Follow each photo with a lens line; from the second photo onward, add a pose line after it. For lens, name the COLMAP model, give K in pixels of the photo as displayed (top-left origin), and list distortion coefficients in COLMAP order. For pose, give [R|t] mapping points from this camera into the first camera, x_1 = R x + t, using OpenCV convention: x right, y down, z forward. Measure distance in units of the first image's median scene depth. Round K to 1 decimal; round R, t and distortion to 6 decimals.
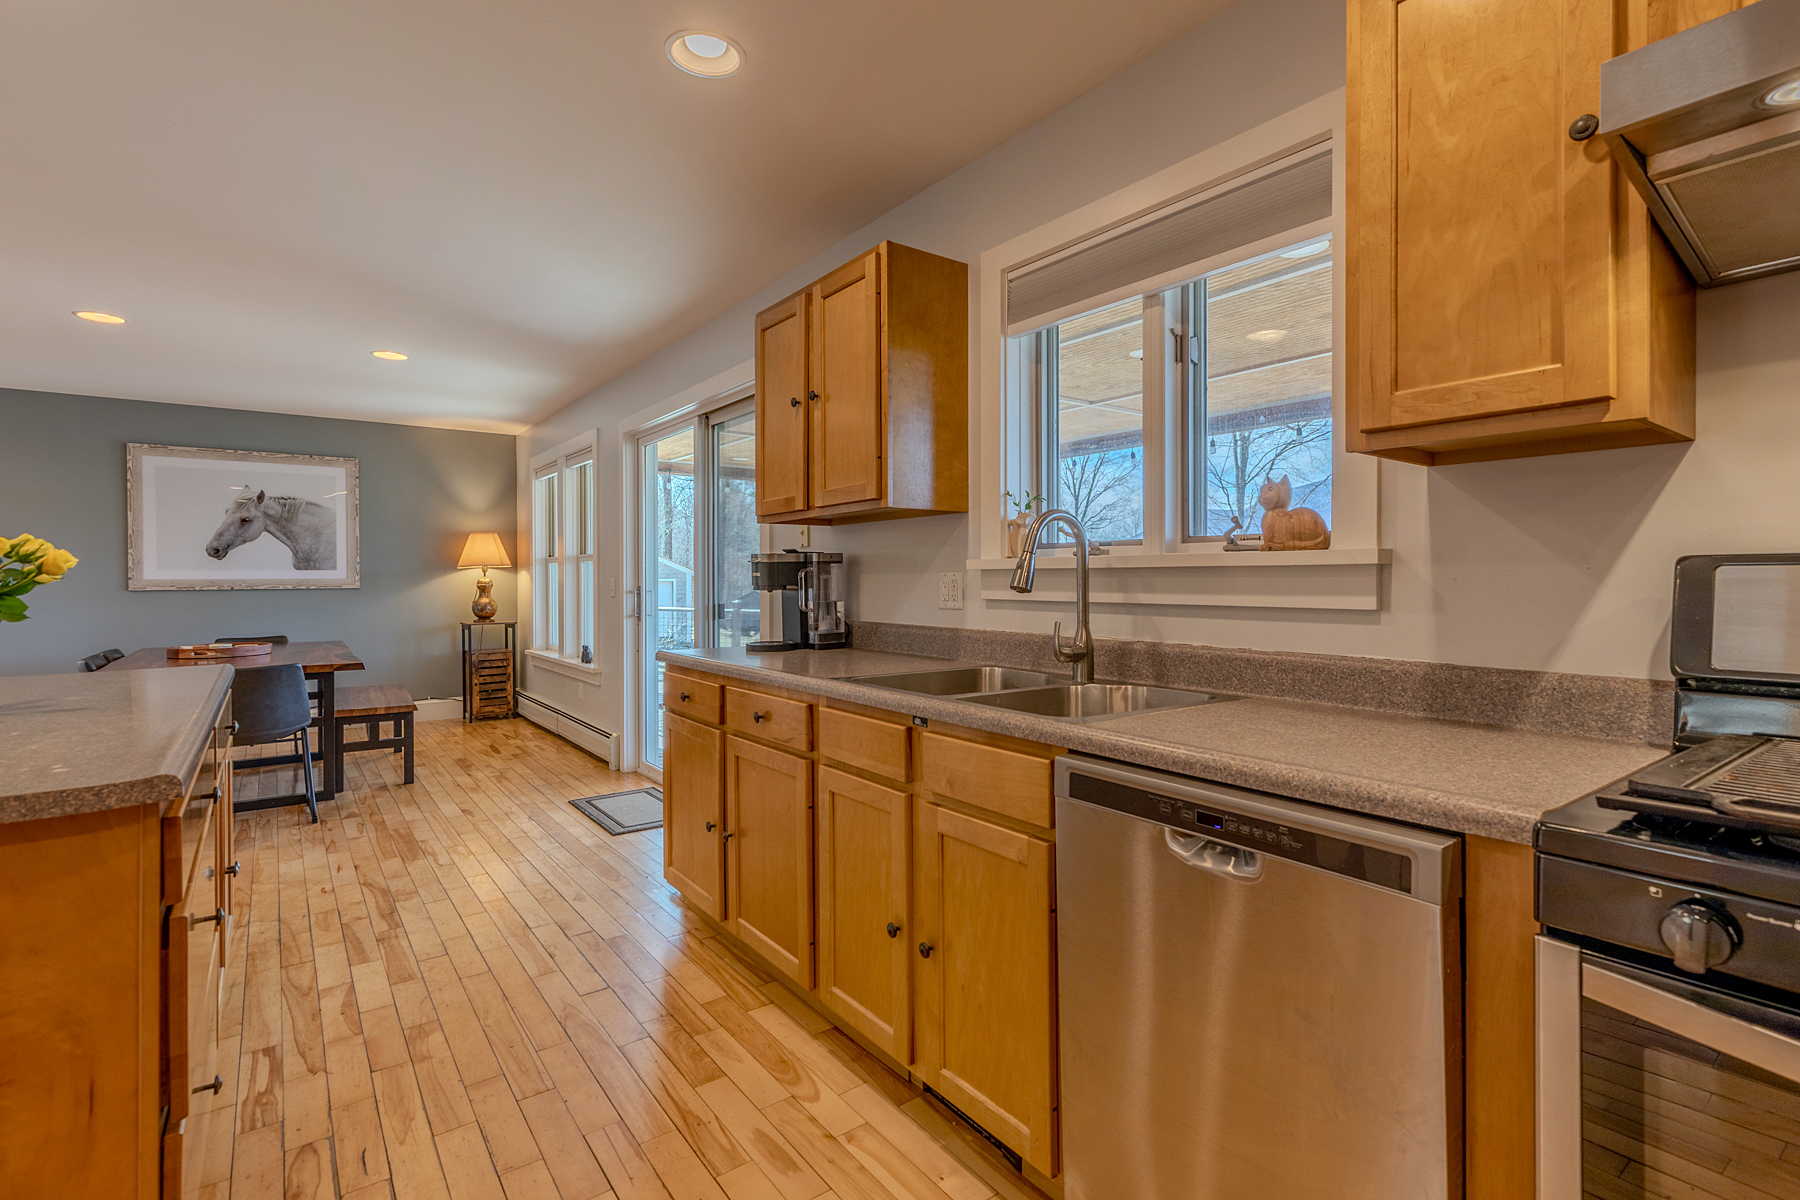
lens RADIAL K [[871.2, 0, 902.6], [0, 871.2, 570.5], [0, 0, 1]] dist [0.014149, 0.004256]
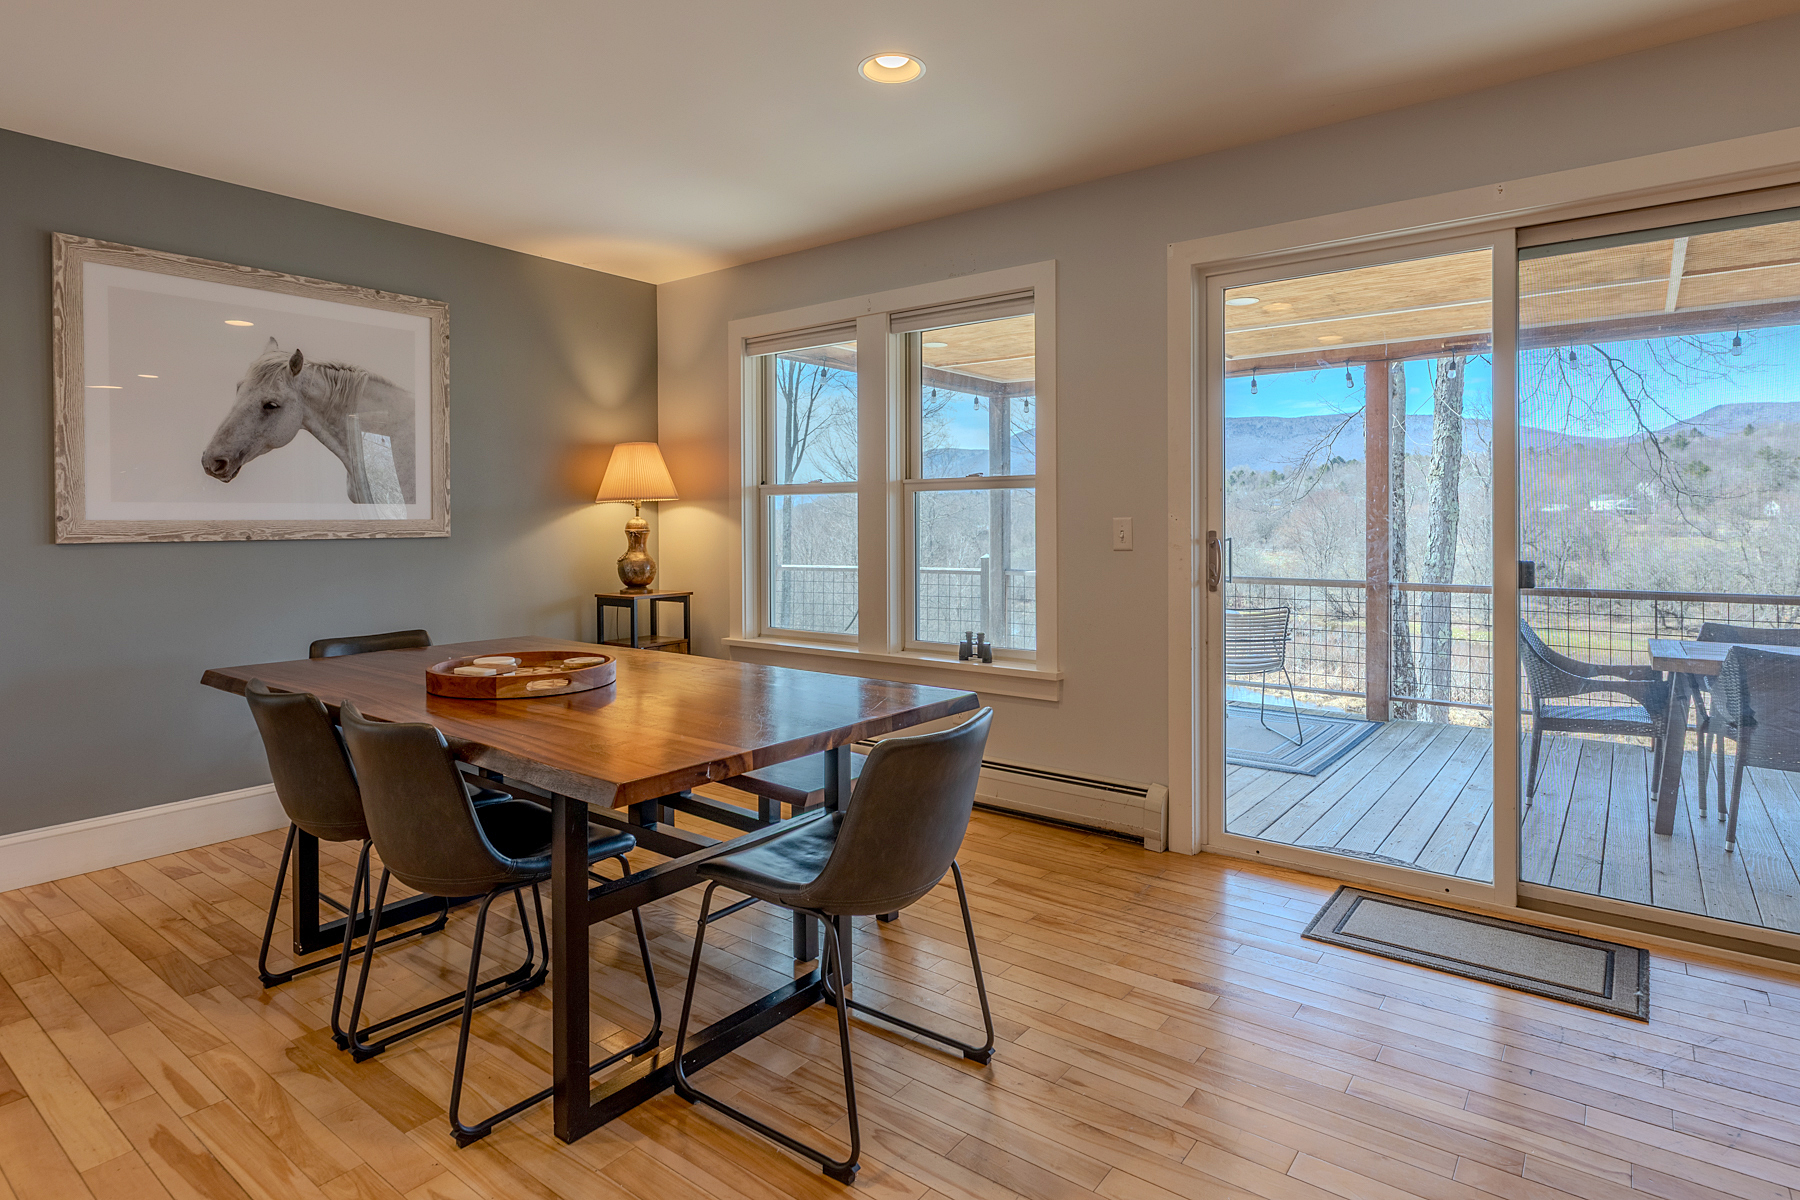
lens RADIAL K [[966.1, 0, 878.8], [0, 966.1, 507.6], [0, 0, 1]] dist [-0.003966, -0.000117]
pose [[0.959928, 0.005394, 0.280194, -0.563092], [-0.003355, 0.999964, -0.007756, 0.005670], [-0.280225, 0.006506, 0.959912, 0.358610]]
